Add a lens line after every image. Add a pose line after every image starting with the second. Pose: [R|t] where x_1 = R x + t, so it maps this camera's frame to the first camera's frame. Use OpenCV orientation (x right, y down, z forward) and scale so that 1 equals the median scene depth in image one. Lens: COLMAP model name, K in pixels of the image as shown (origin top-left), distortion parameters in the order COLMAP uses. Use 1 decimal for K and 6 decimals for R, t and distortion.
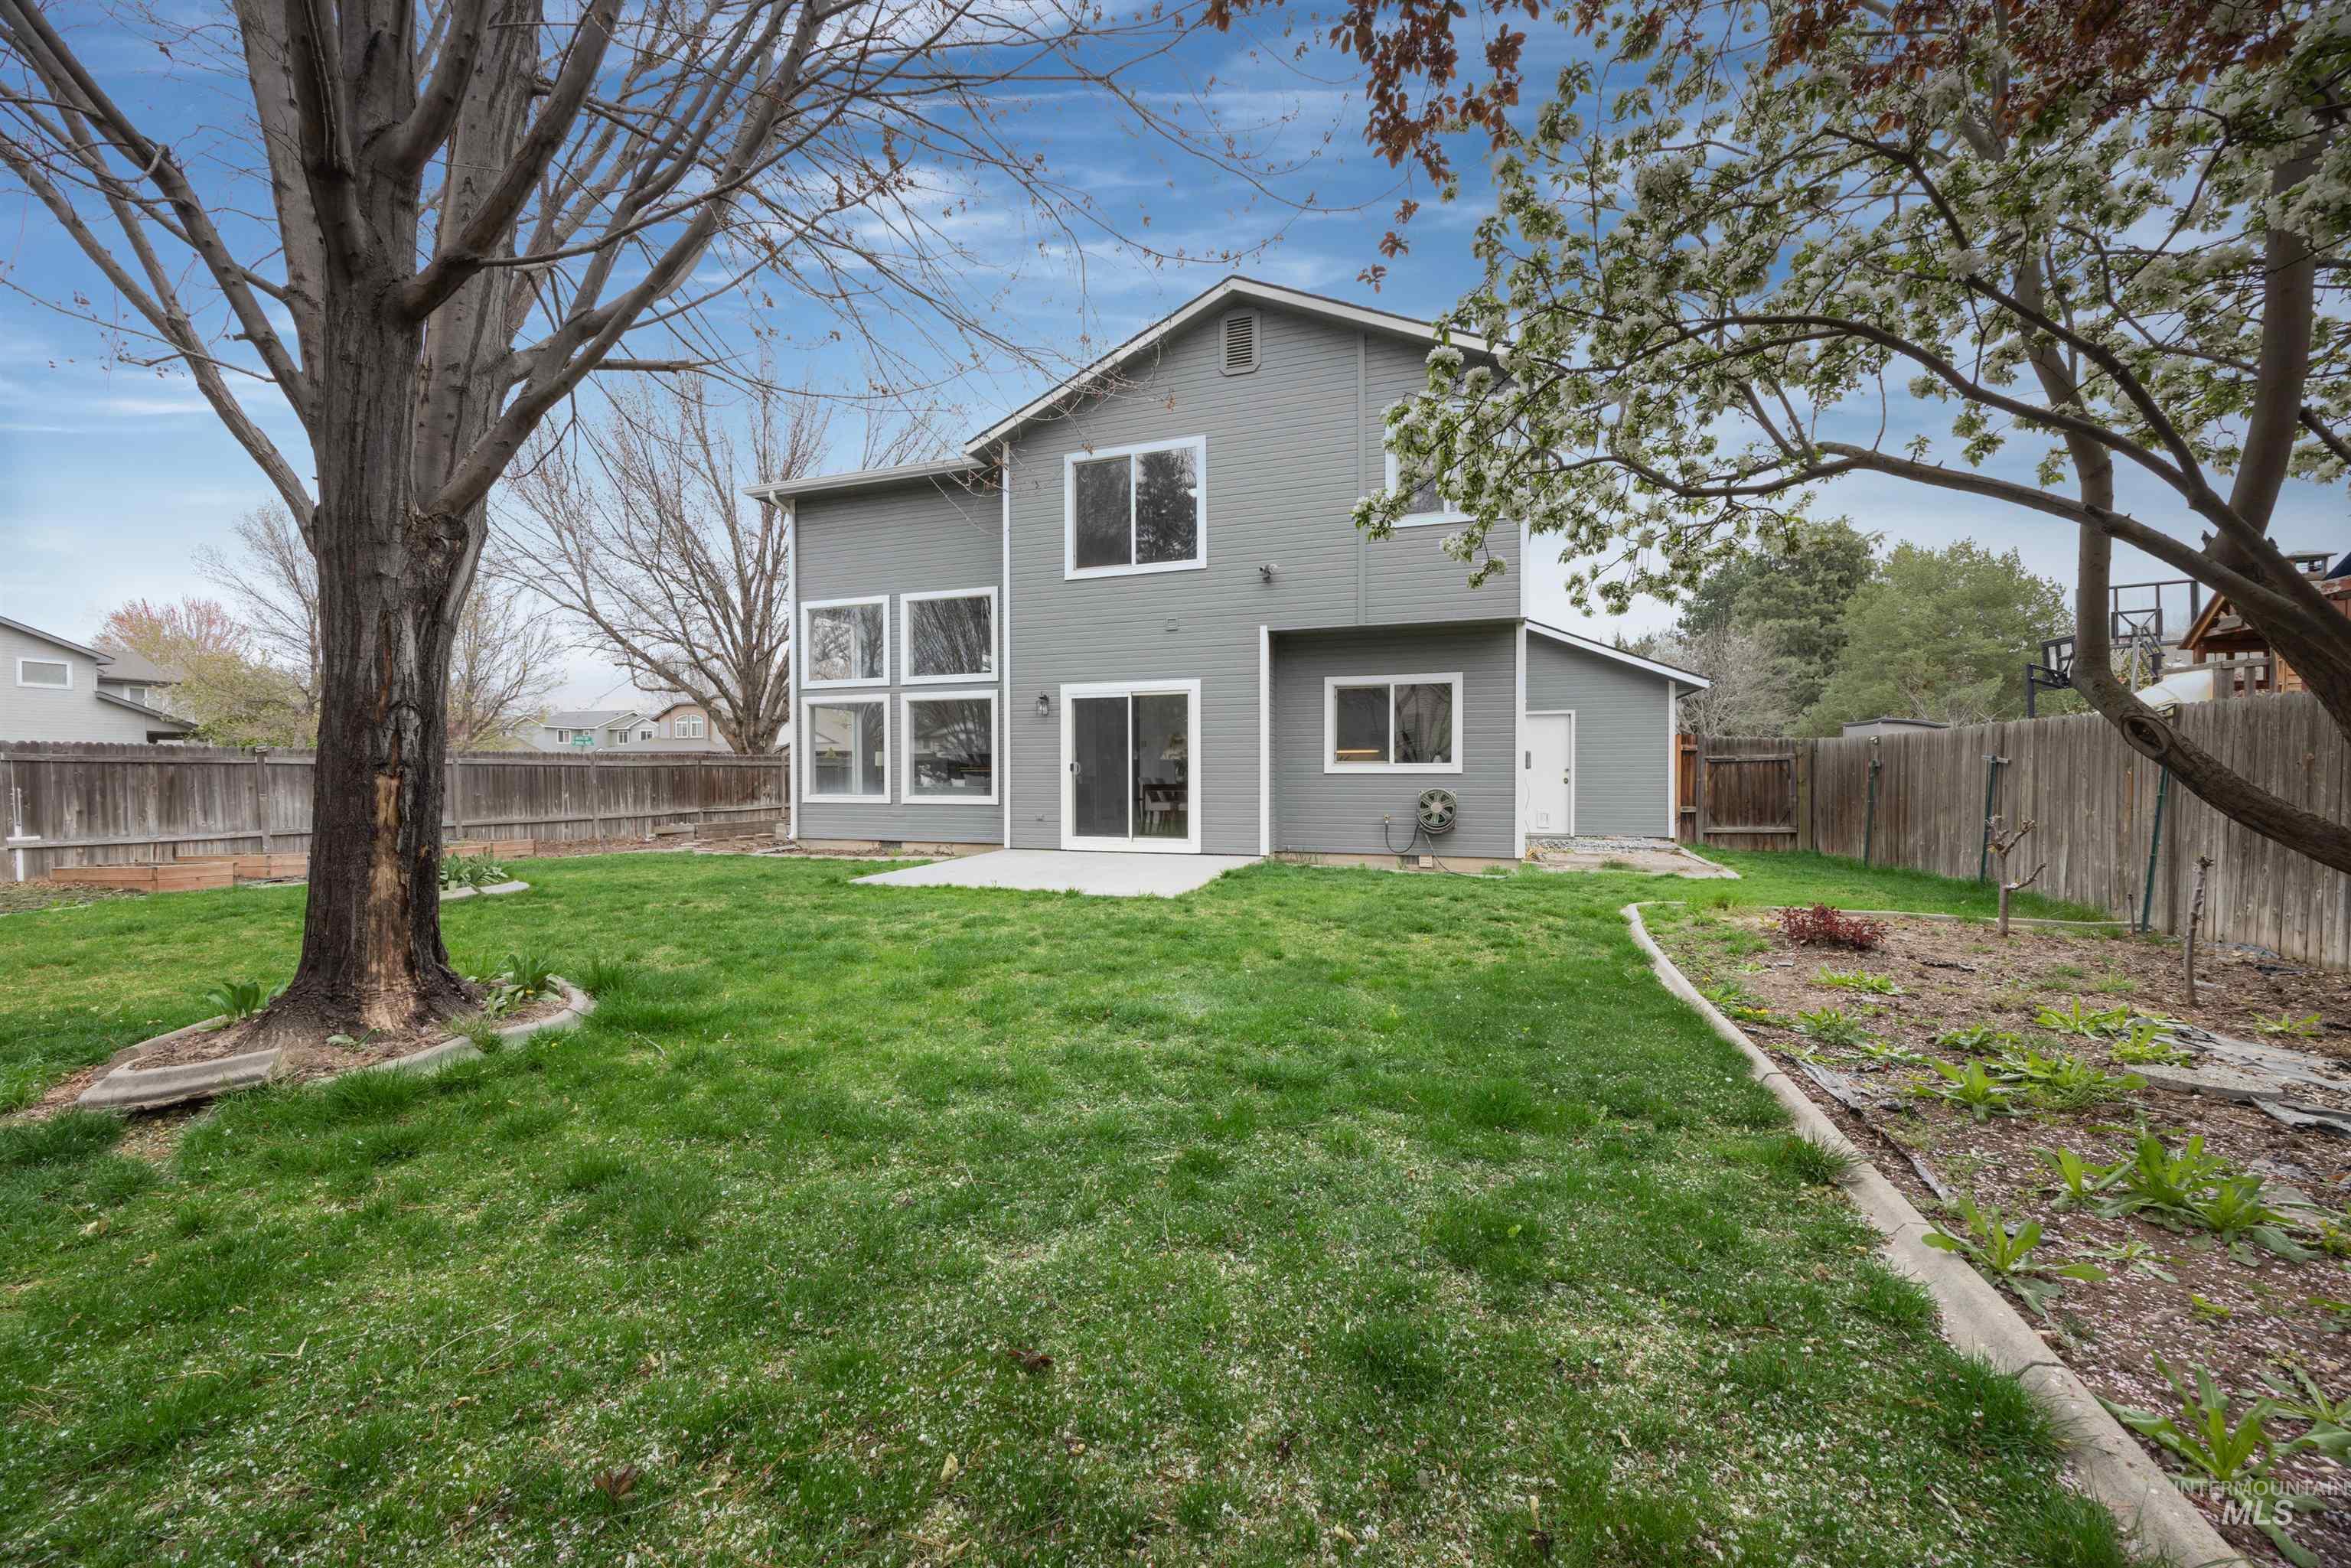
lens RADIAL K [[885.2, 0, 1165.6], [0, 885.2, 782.4], [0, 0, 1]] dist [-0.000926, 0.000072]
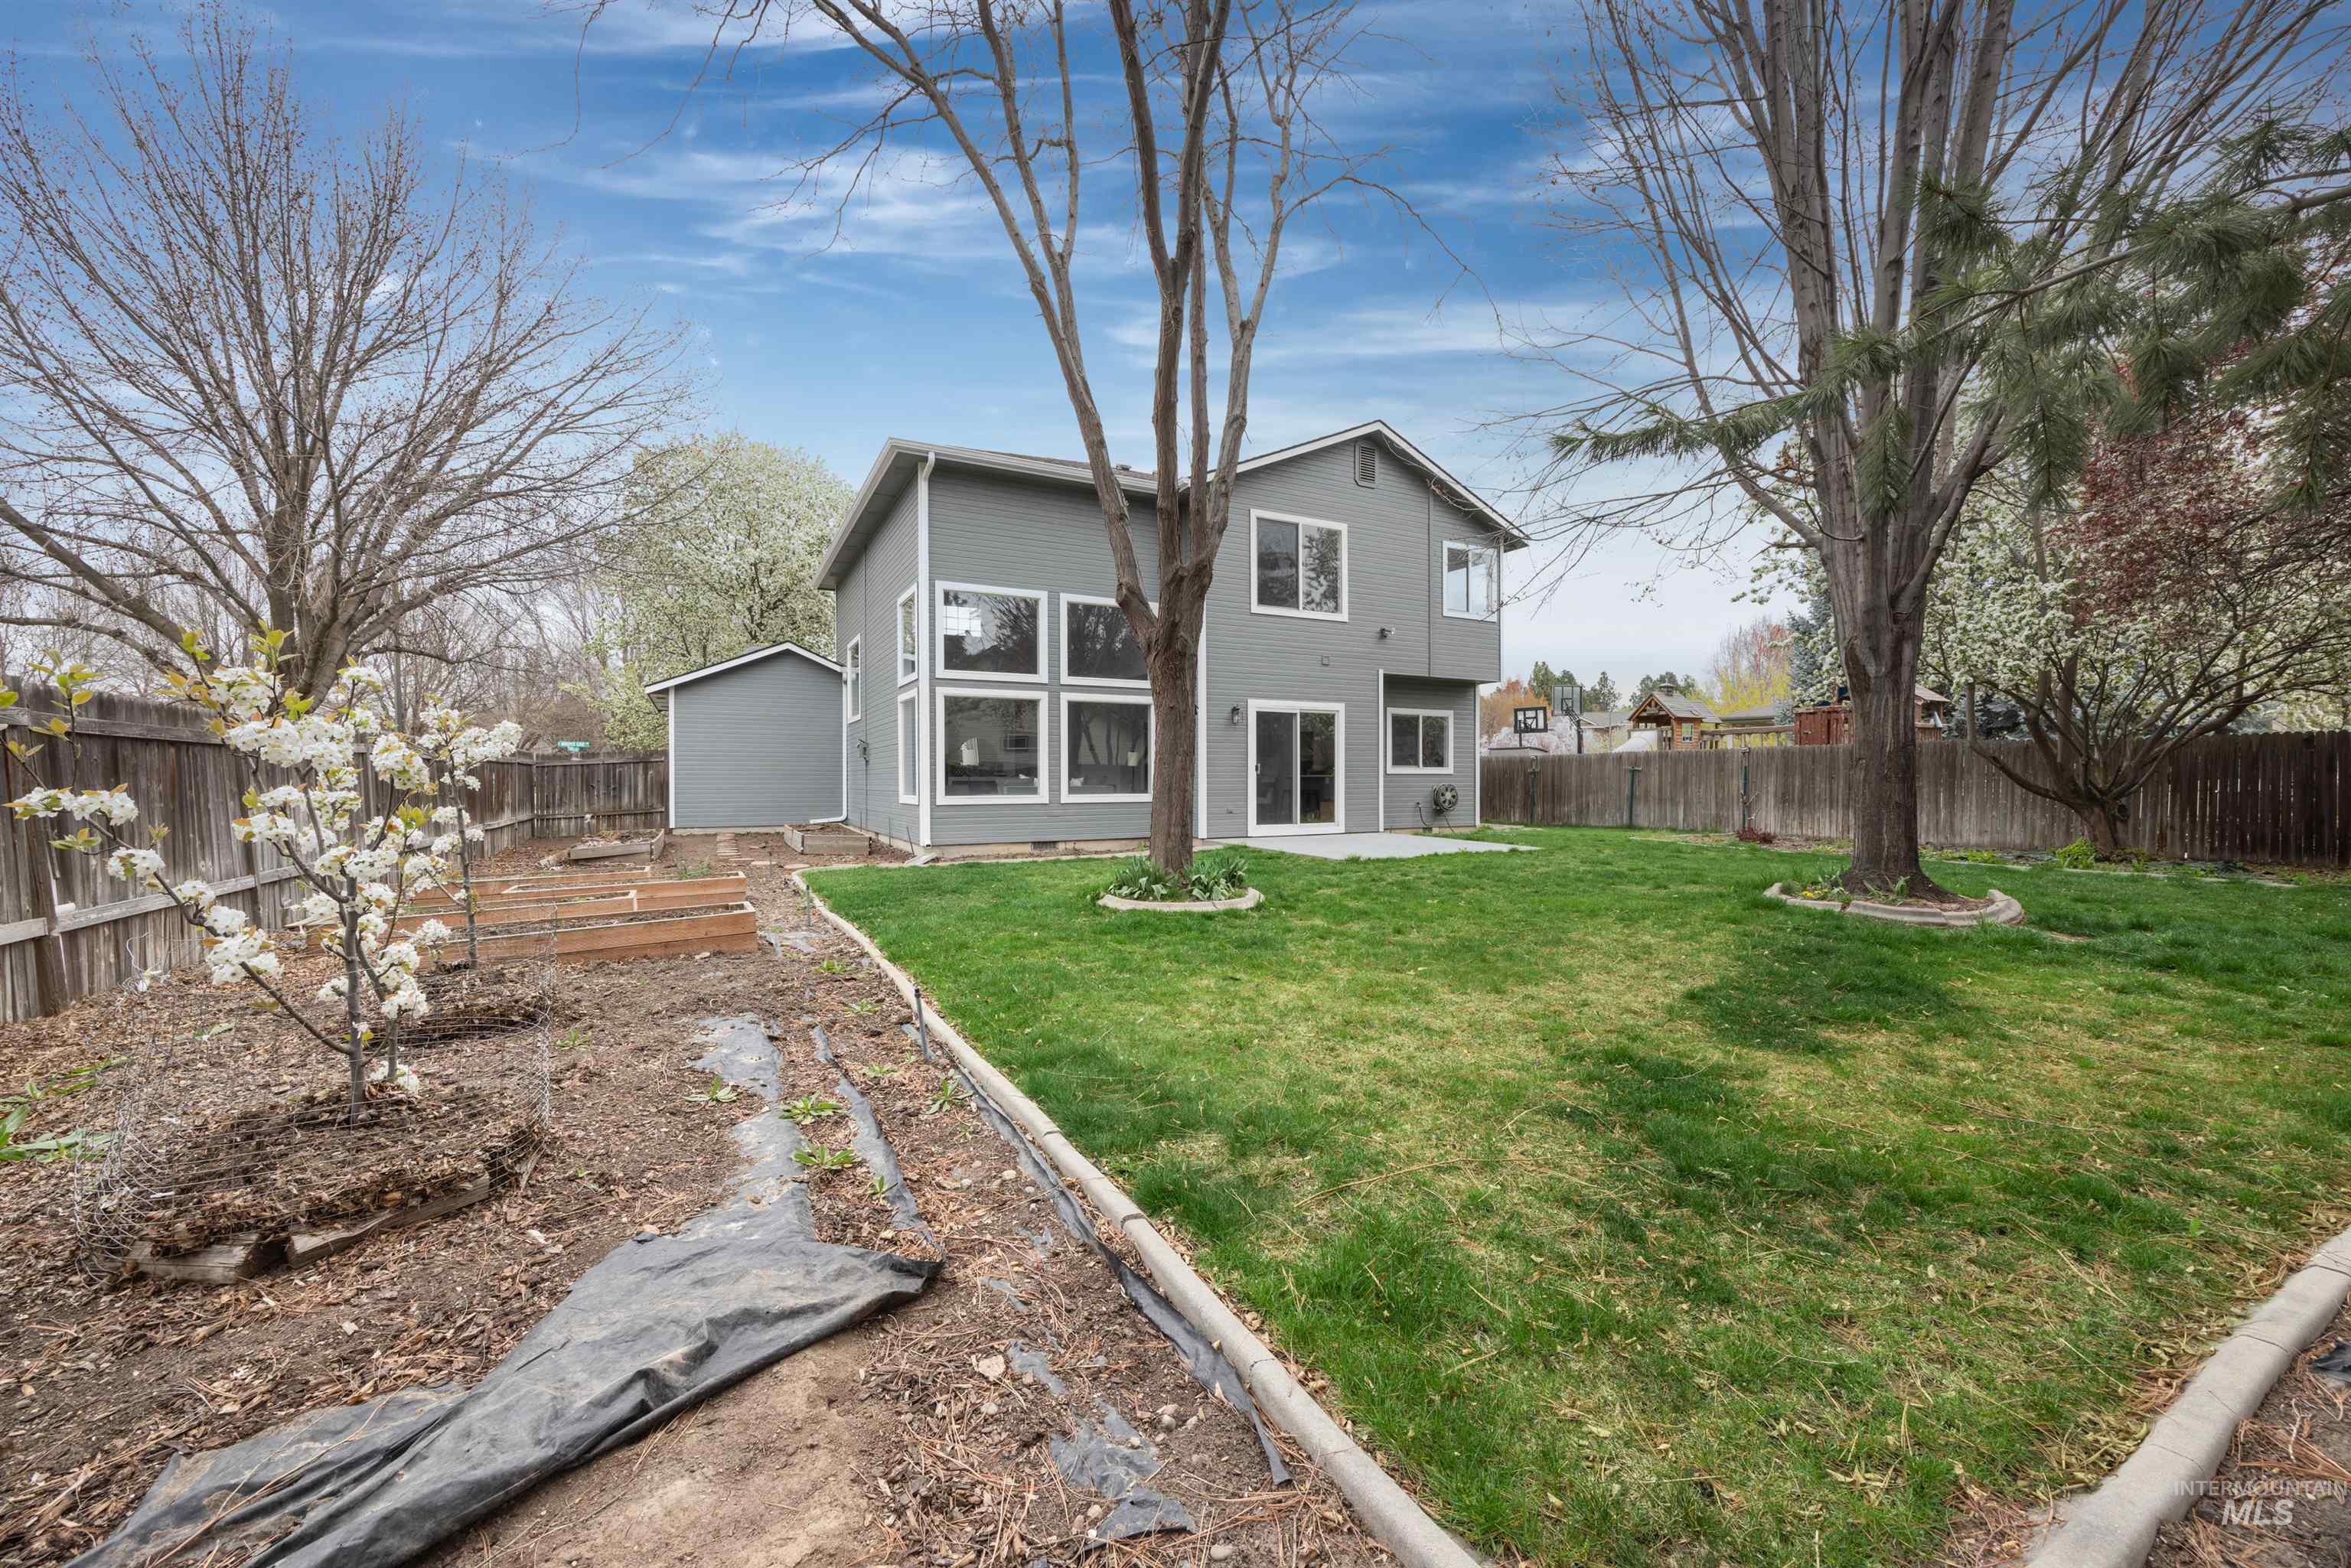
lens RADIAL K [[885.2, 0, 1165.6], [0, 885.2, 782.4], [0, 0, 1]] dist [-0.000926, 0.000072]
pose [[0.681098, -0.002345, 0.732188, -0.980405], [0.008885, 0.999948, -0.005062, 0.006954], [-0.732138, 0.009953, 0.681083, 0.242652]]
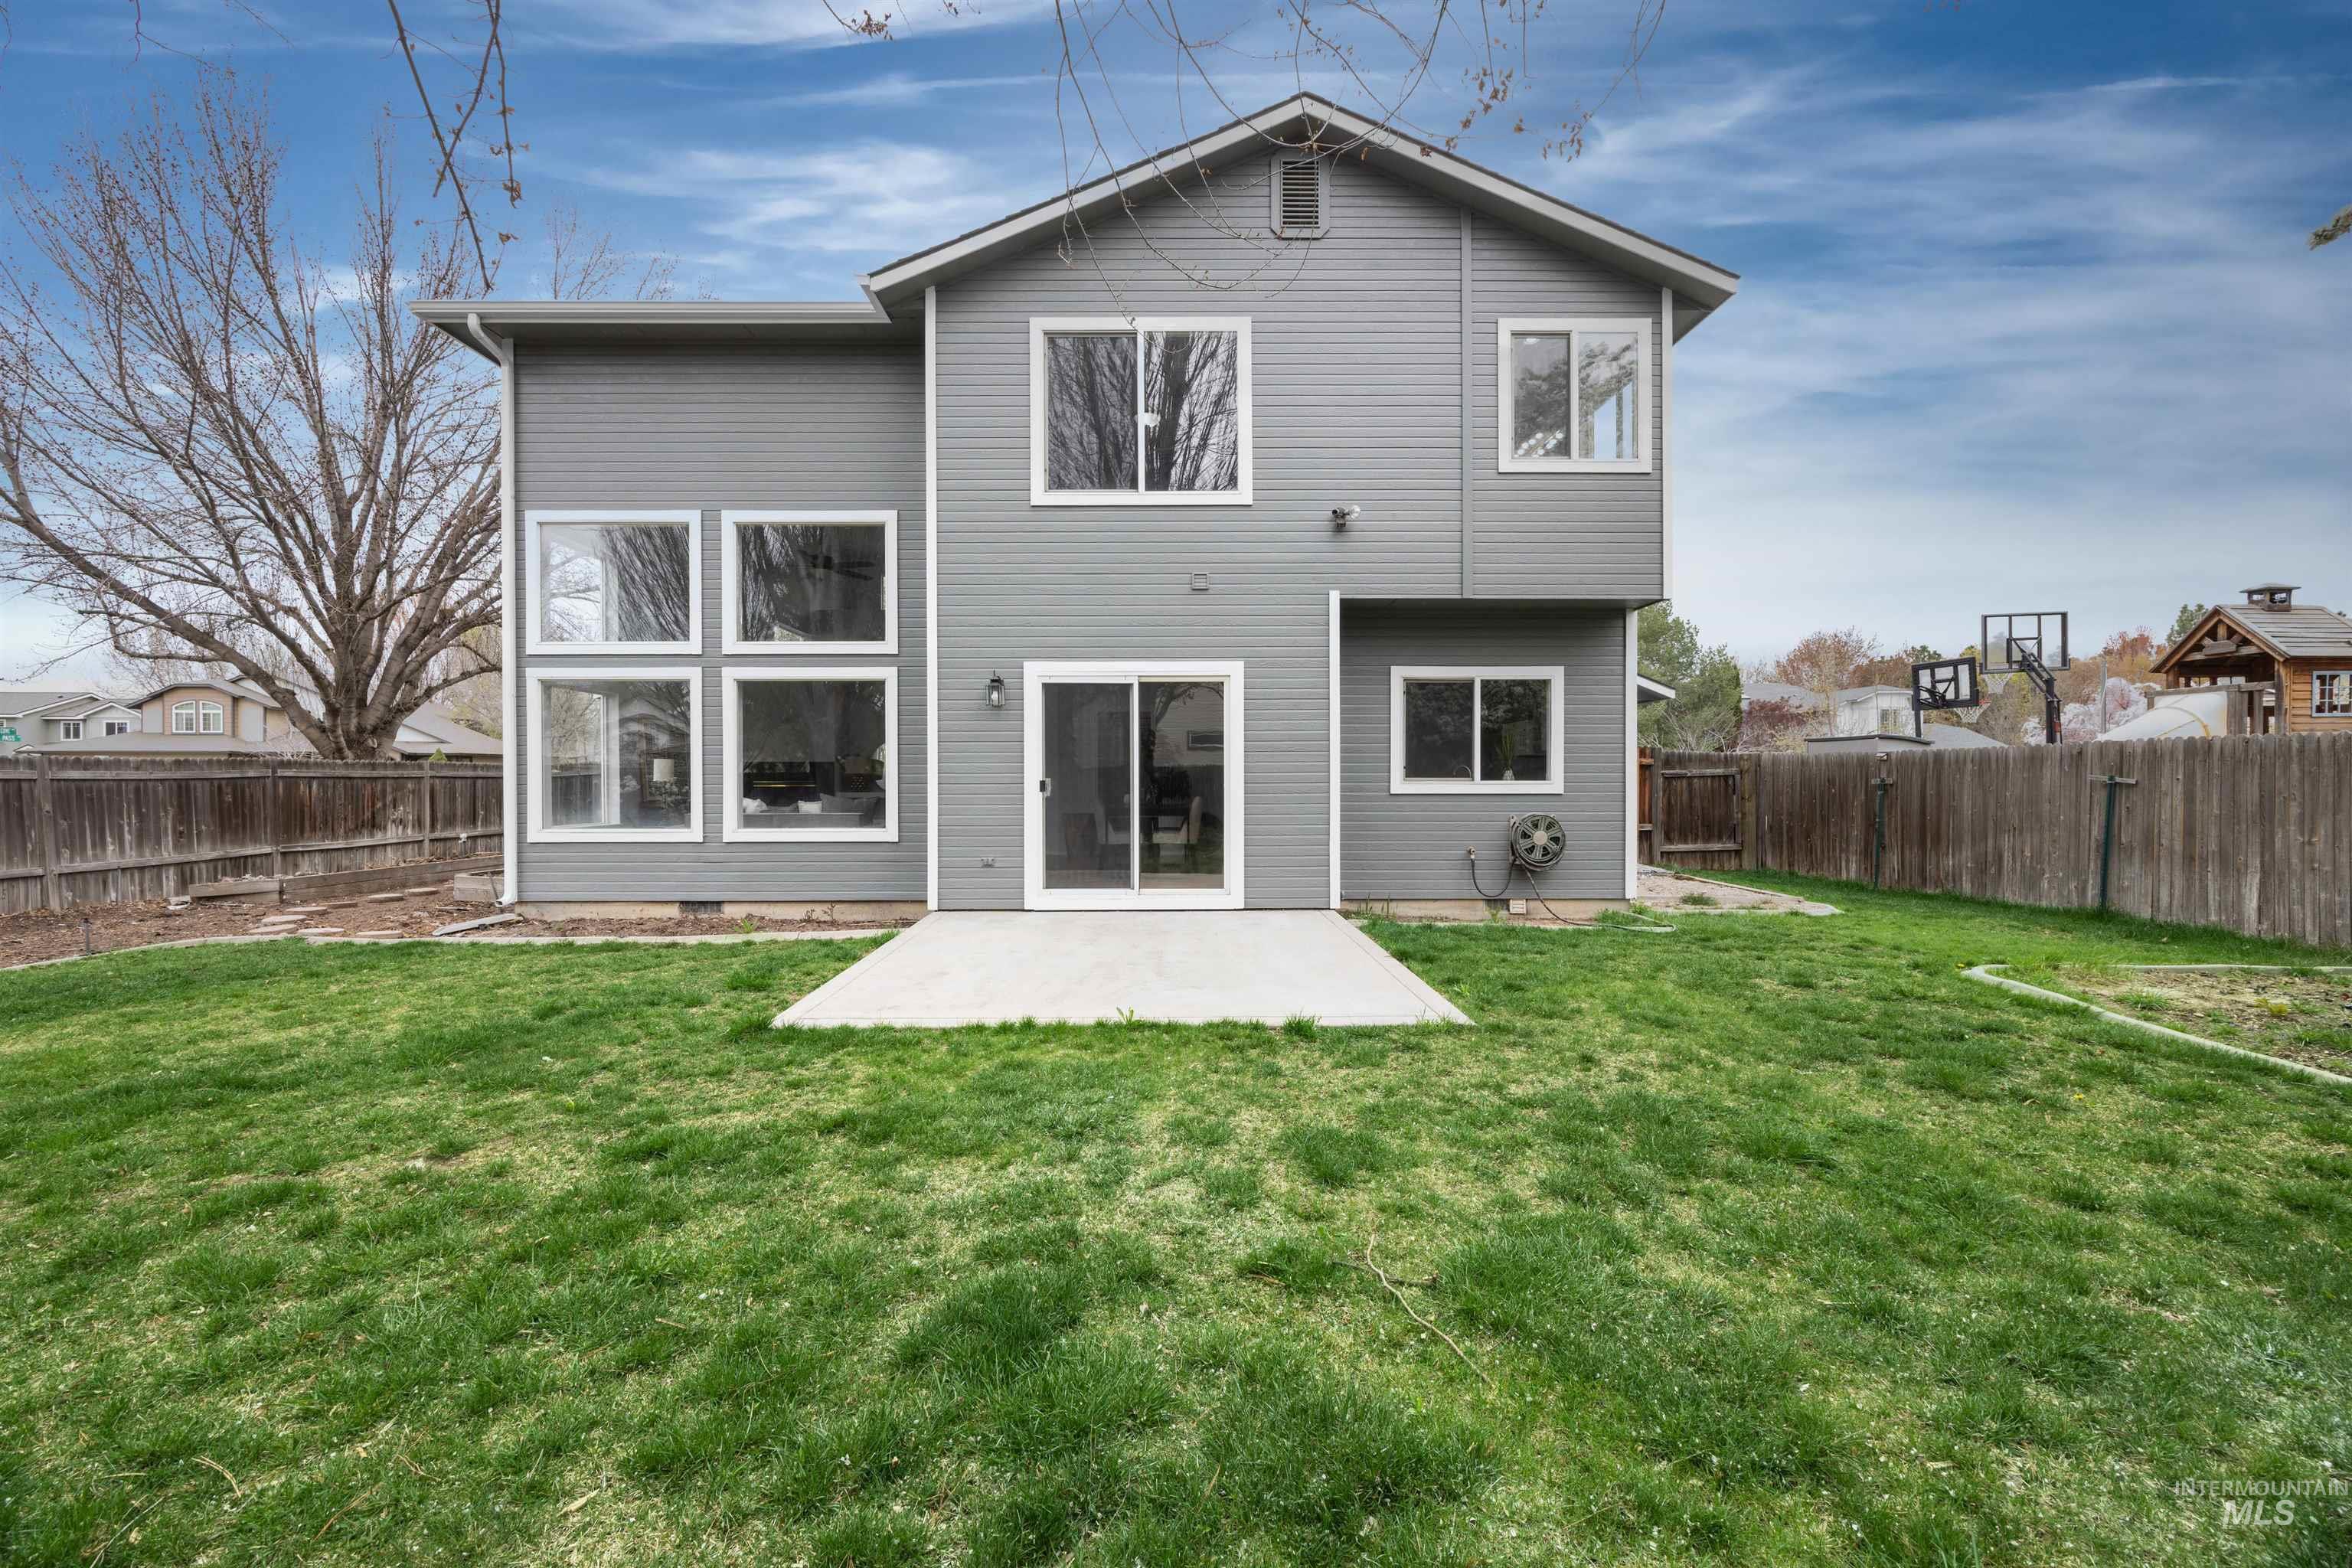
lens RADIAL K [[885.7, 0, 1166.1], [0, 885.7, 782.4], [0, 0, 1]] dist [-0.000926, 0.000072]
pose [[0.940930, -0.000929, 0.338600, -0.222378], [0.003520, 0.999969, -0.007039, -0.013310], [-0.338583, 0.007815, 0.940904, 0.308957]]
